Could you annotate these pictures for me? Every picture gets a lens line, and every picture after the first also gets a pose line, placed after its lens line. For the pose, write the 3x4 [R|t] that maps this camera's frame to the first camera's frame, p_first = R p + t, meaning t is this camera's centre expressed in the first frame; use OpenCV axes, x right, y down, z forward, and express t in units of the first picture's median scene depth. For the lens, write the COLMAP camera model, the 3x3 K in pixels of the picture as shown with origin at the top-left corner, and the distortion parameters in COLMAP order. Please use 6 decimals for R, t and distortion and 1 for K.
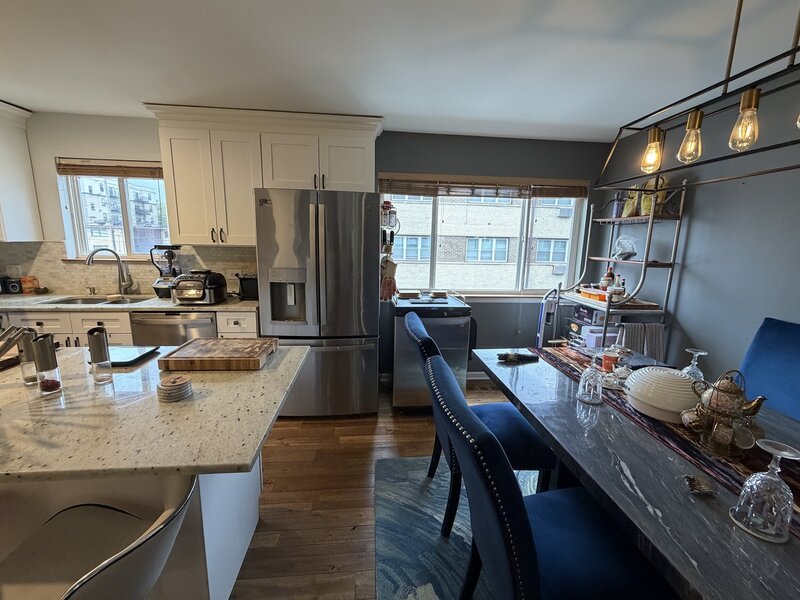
lens RADIAL K [[333.0, 0, 401.1], [0, 333.0, 299.3], [0, 0, 1]] dist [0.000330, -0.000169]
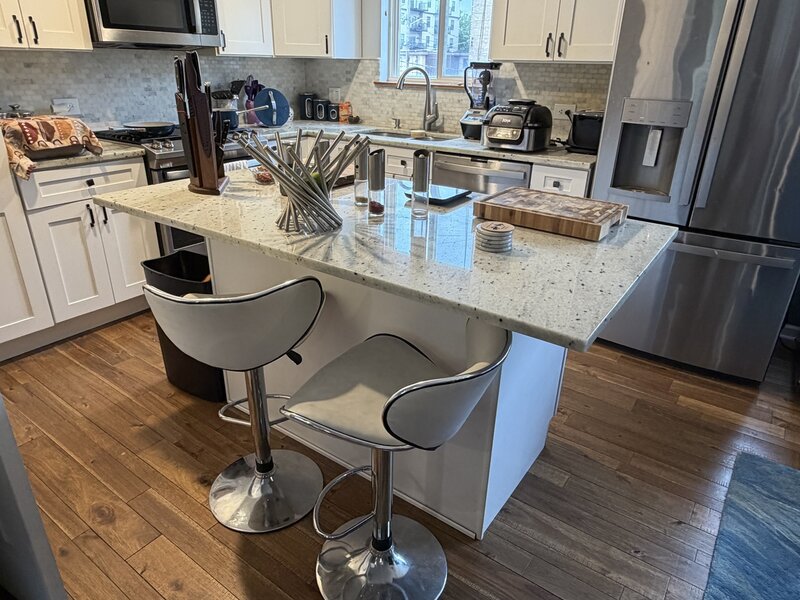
lens RADIAL K [[533.5, 0, 397.7], [0, 533.5, 297.7], [0, 0, 1]] dist [-0.002055, 0.002555]
pose [[0.752442, 0.260110, -0.605122, -0.026996], [-0.120233, 0.957526, 0.262085, 0.046580], [0.647591, -0.124448, 0.751757, -0.041734]]
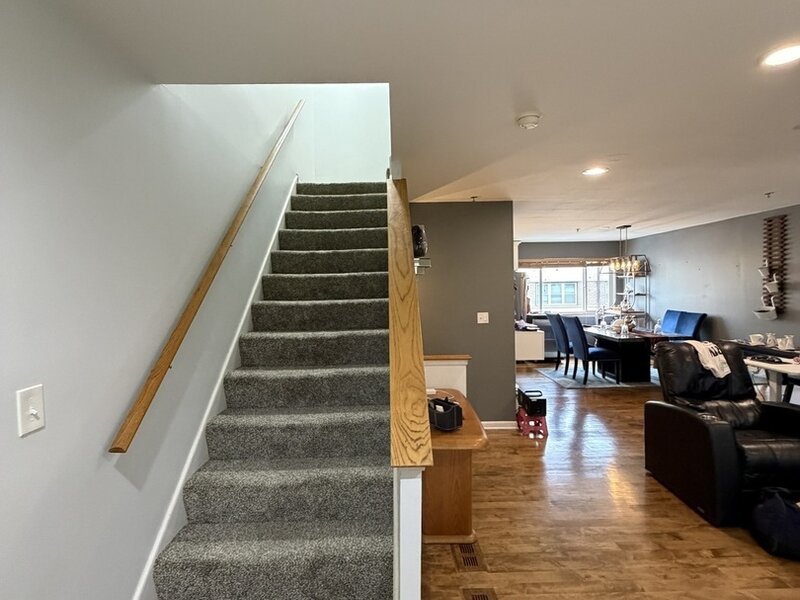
lens RADIAL K [[425.3, 0, 402.1], [0, 425.3, 299.6], [0, 0, 1]] dist [-0.005241, 0.001120]
pose [[0.995809, -0.035311, -0.084366, -0.717680], [0.022450, 0.988614, -0.148788, 0.356003], [0.088659, 0.146270, 0.985264, -2.230285]]
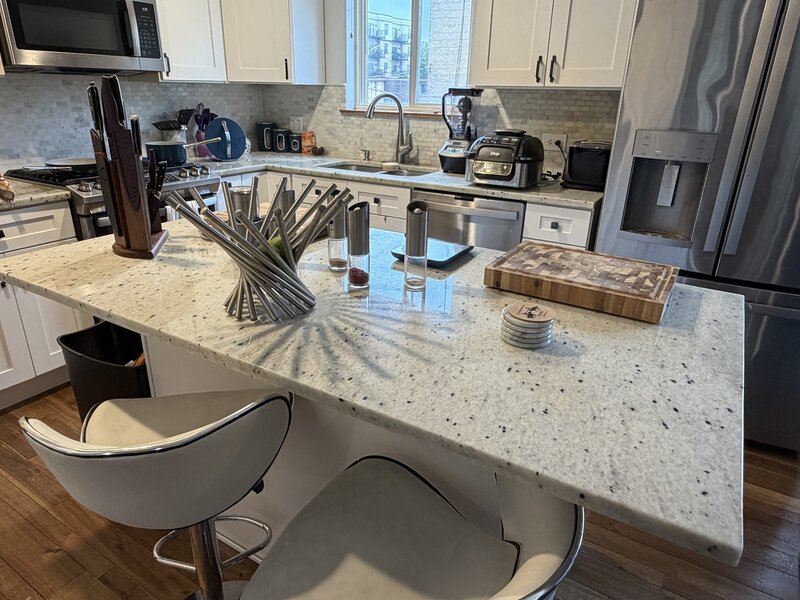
lens RADIAL K [[533.5, 0, 390.7], [0, 533.5, 301.7], [0, 0, 1]] dist [-0.002055, 0.002555]
pose [[0.790705, 0.220189, -0.571228, -0.156826], [-0.109153, 0.968835, 0.222361, 0.023576], [0.602388, -0.113470, 0.790097, 0.067376]]
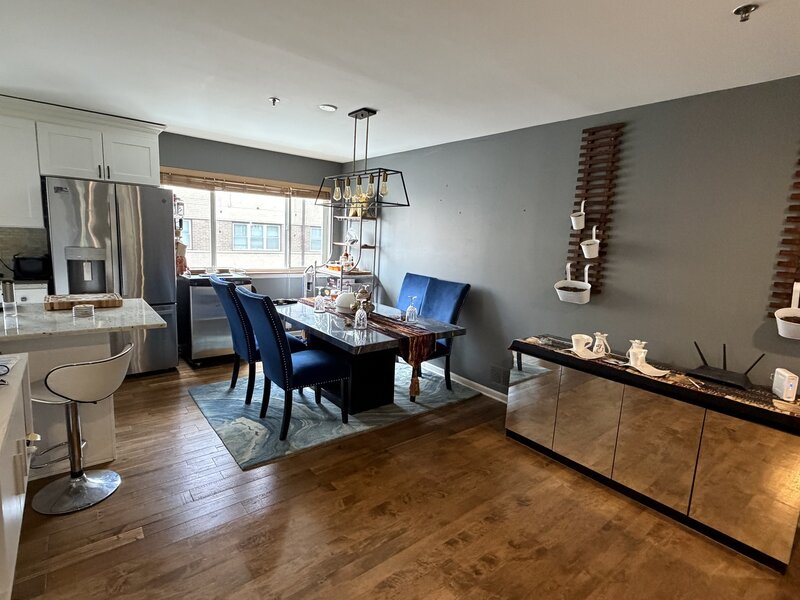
lens RADIAL K [[405.3, 0, 399.6], [0, 405.3, 299.2], [0, 0, 1]] dist [0.001245, 0.000629]
pose [[0.833026, -0.063693, 0.549555, -0.206164], [0.062343, 0.997831, 0.021148, 0.116936], [-0.549710, 0.016644, 0.835190, -0.734807]]
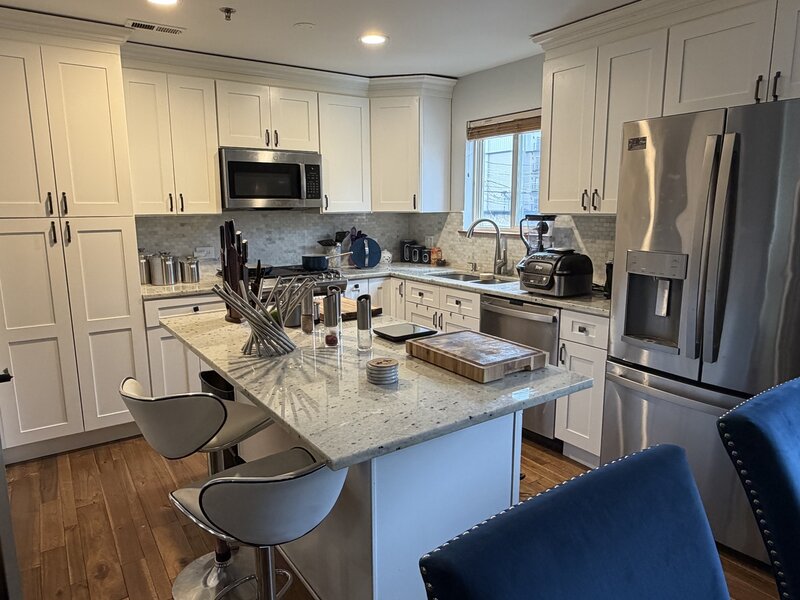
lens RADIAL K [[533.5, 0, 392.0], [0, 533.5, 298.8], [0, 0, 1]] dist [-0.002055, 0.002555]
pose [[0.480999, 0.128593, -0.867239, 0.242420], [-0.138664, 0.987892, 0.069576, -0.011470], [0.865686, 0.086789, 0.493007, 0.133181]]
